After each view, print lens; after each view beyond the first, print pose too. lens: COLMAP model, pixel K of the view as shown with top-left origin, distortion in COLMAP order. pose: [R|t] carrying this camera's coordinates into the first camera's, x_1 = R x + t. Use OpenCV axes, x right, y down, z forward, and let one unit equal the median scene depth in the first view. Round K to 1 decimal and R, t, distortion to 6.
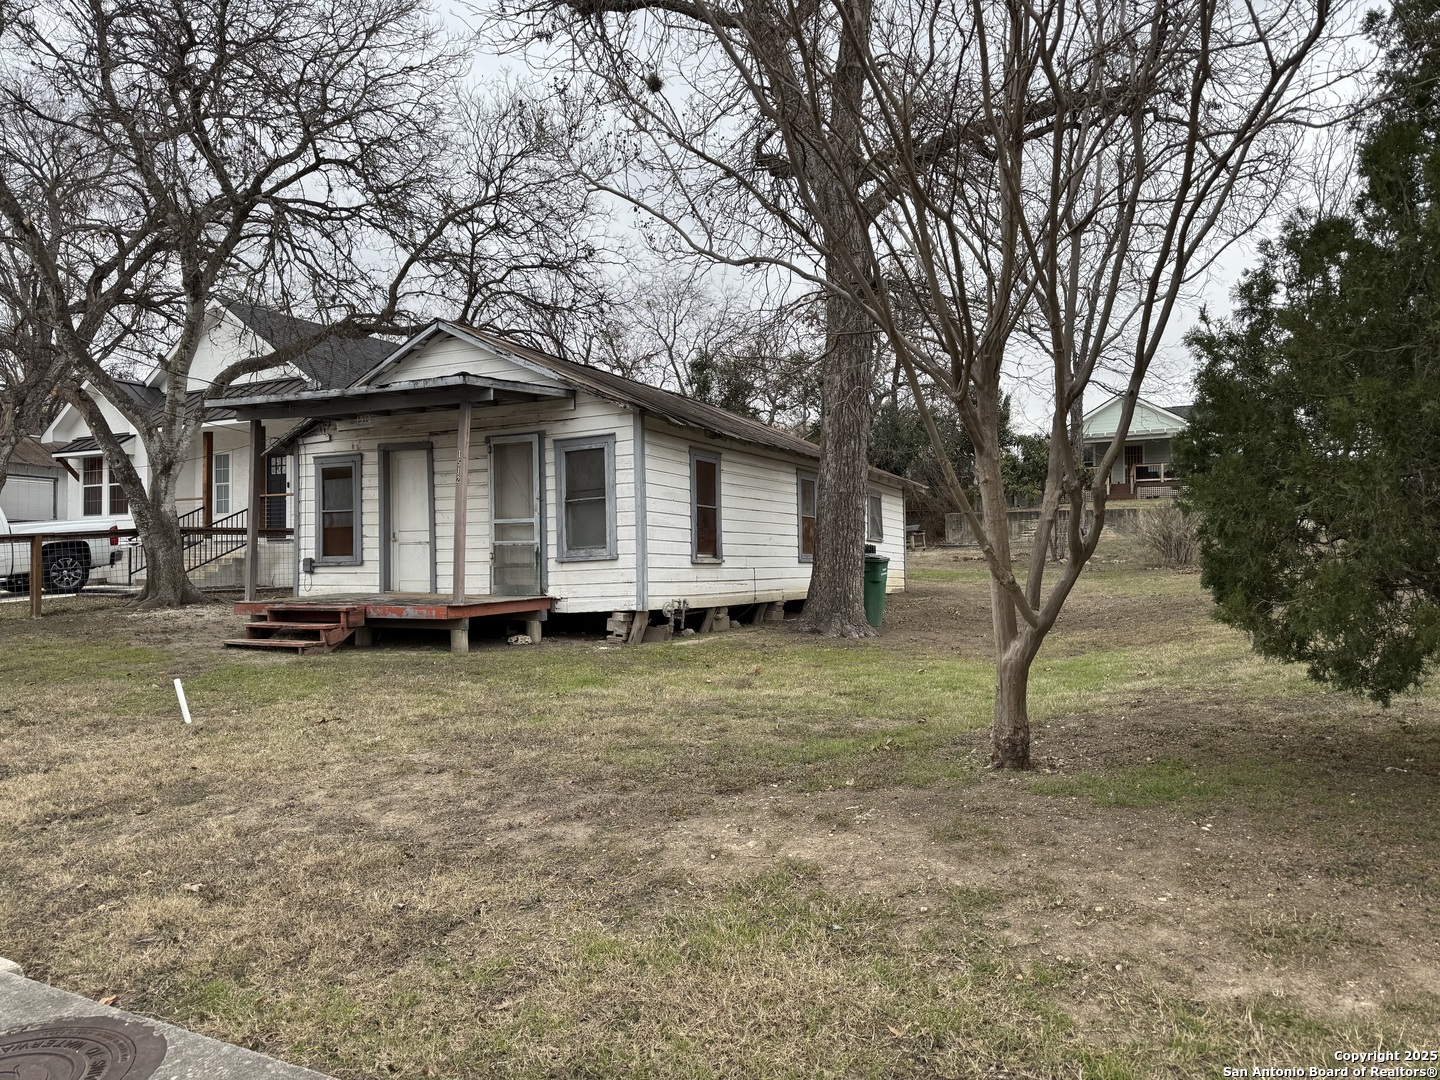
lens RADIAL K [[942.1, 0, 720.0], [0, 942.1, 540.0], [0, 0, 1]] dist [0.110994, -0.131943]
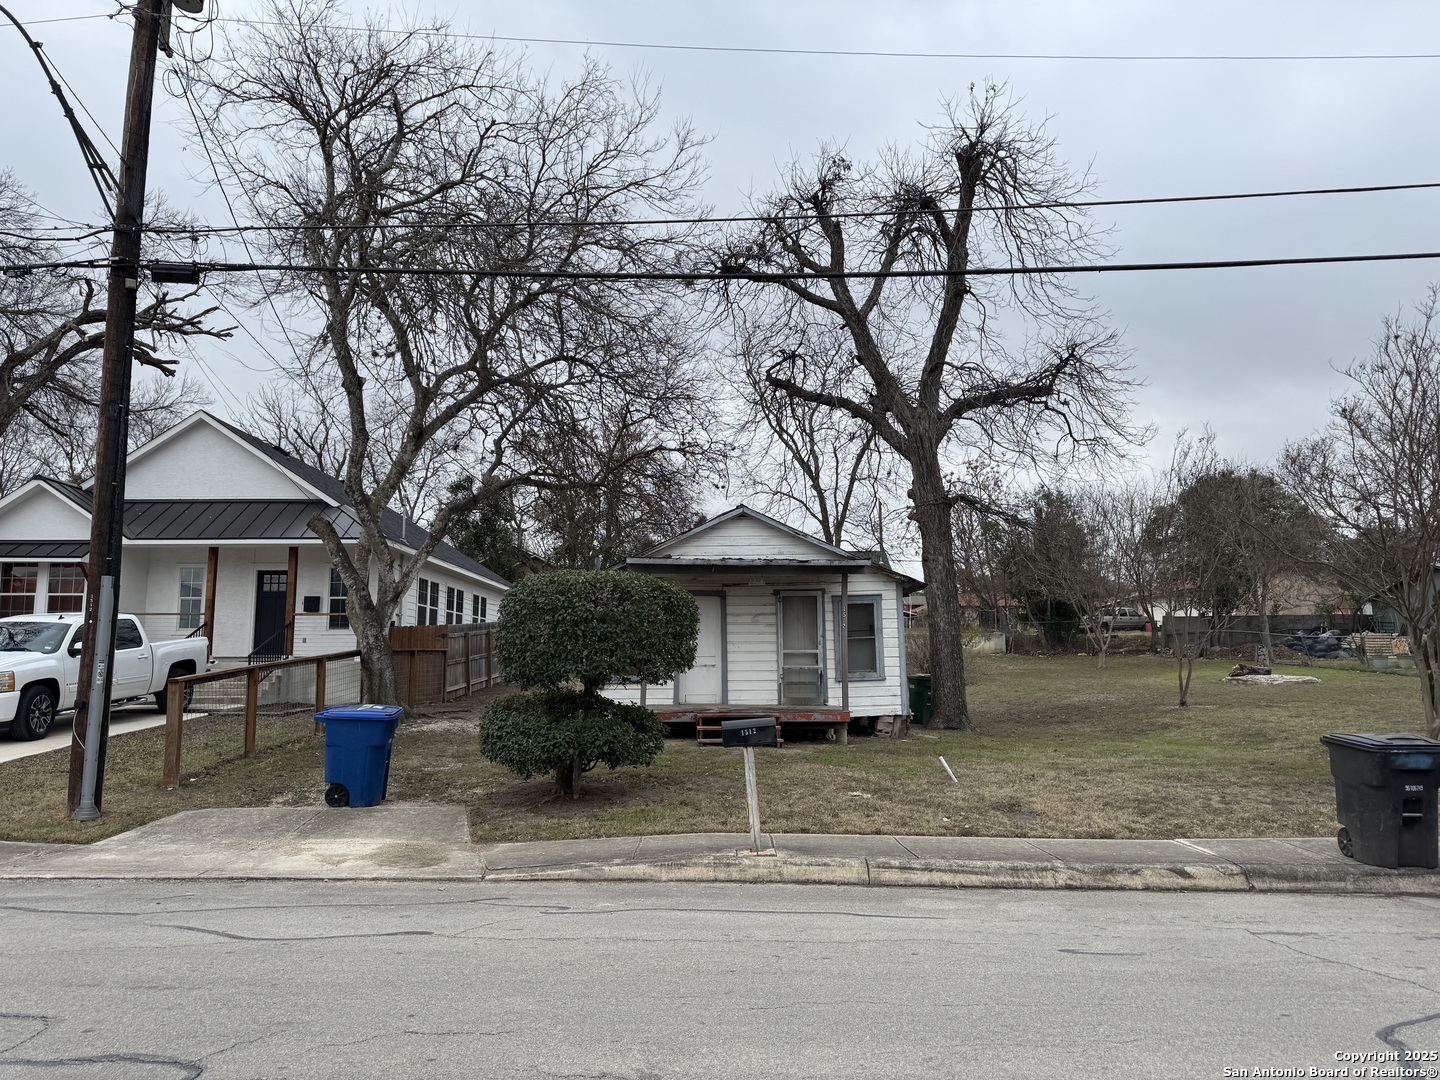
lens RADIAL K [[942.1, 0, 720.0], [0, 942.1, 540.0], [0, 0, 1]] dist [0.110994, -0.131943]
pose [[0.889019, 0.067502, 0.452868, -0.985007], [-0.015386, 0.992919, -0.117794, -0.017484], [-0.457612, 0.097753, 0.883762, -0.206758]]
